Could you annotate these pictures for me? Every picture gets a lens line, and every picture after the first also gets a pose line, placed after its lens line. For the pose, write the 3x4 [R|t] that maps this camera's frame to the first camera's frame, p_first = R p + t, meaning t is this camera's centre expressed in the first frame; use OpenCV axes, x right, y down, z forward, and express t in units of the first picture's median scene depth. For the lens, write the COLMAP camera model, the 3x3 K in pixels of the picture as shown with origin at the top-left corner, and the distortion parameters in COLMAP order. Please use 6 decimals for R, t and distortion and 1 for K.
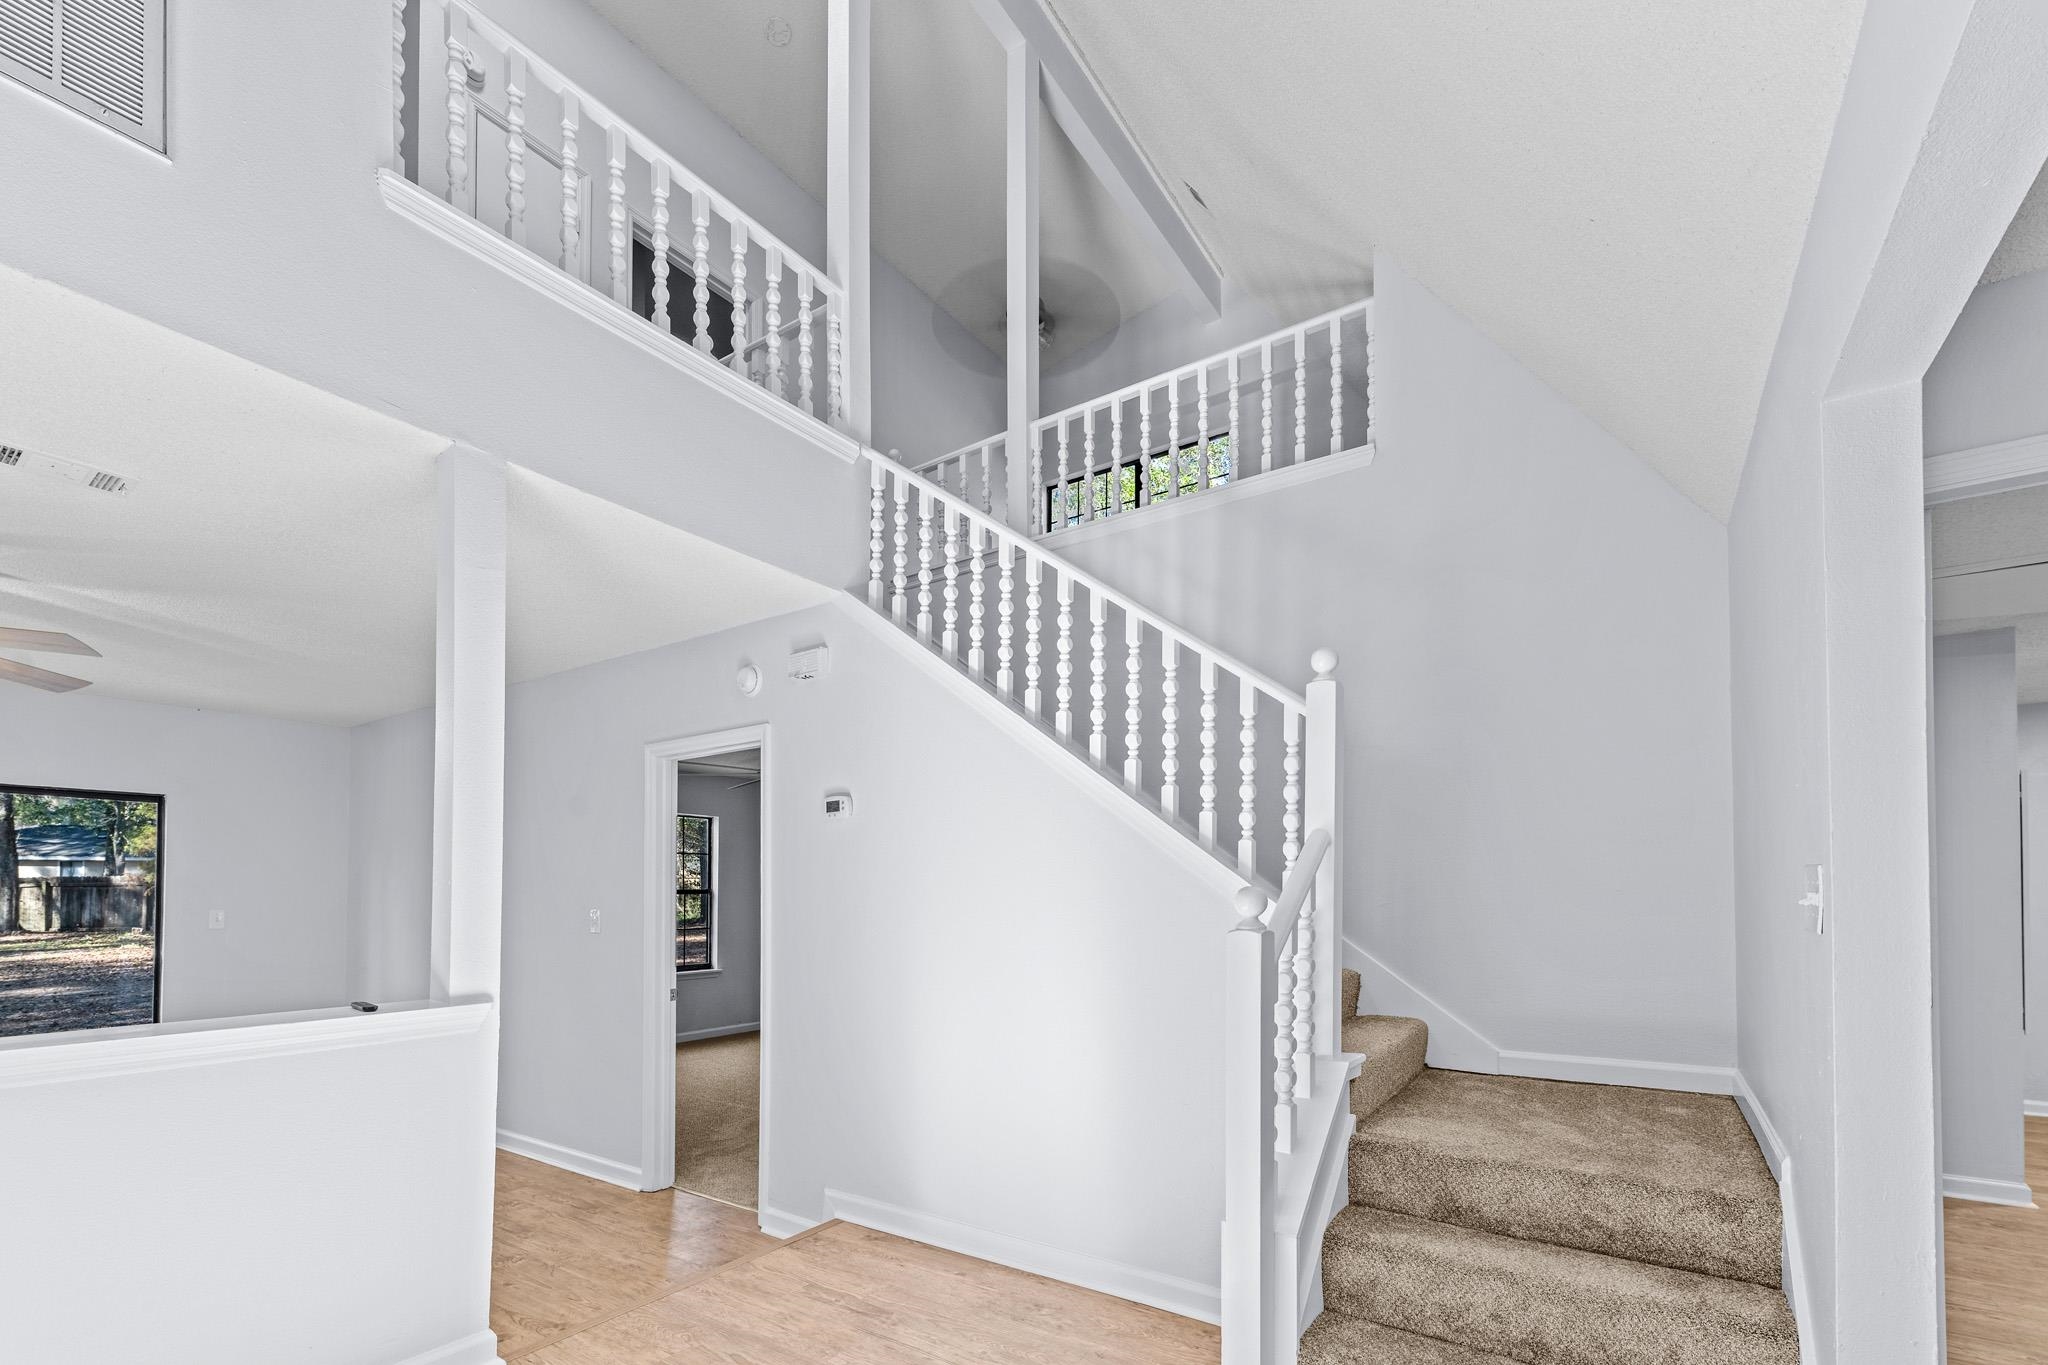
lens RADIAL K [[886.9, 0, 1025.7], [0, 886.9, 876.6], [0, 0, 1]] dist [-0.000282, 0.000012]
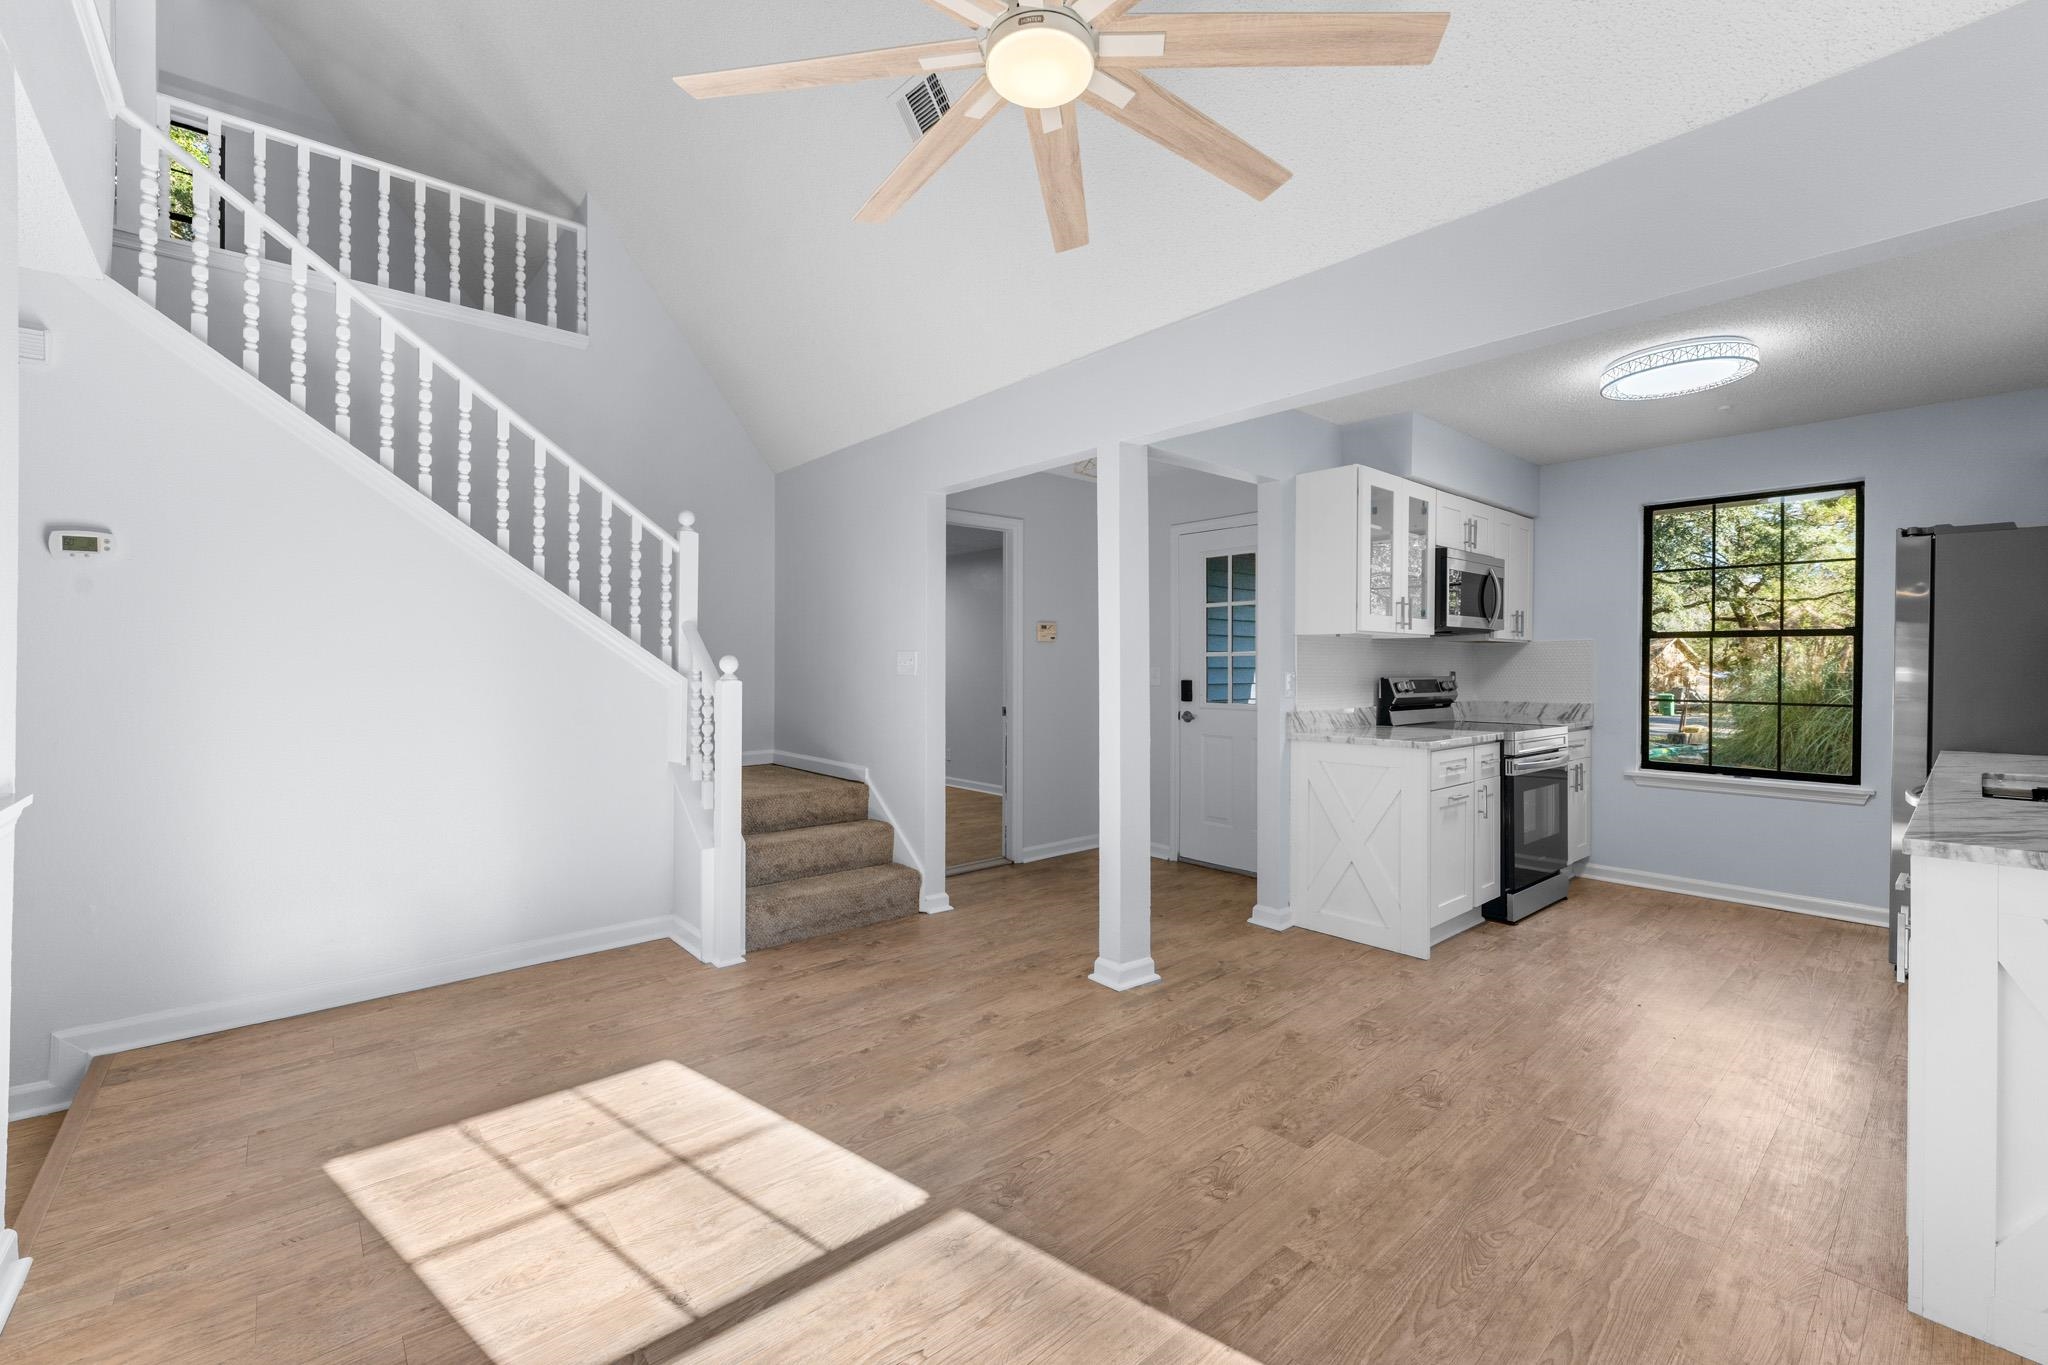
lens RADIAL K [[824.4, 0, 1019.8], [0, 824.4, 657.0], [0, 0, 1]] dist [0.000771, -0.000075]
pose [[0.253629, 0.011074, 0.967238, -0.943779], [-0.027186, 0.999621, -0.004316, 0.003439], [-0.966919, -0.025201, 0.253834, 0.005147]]
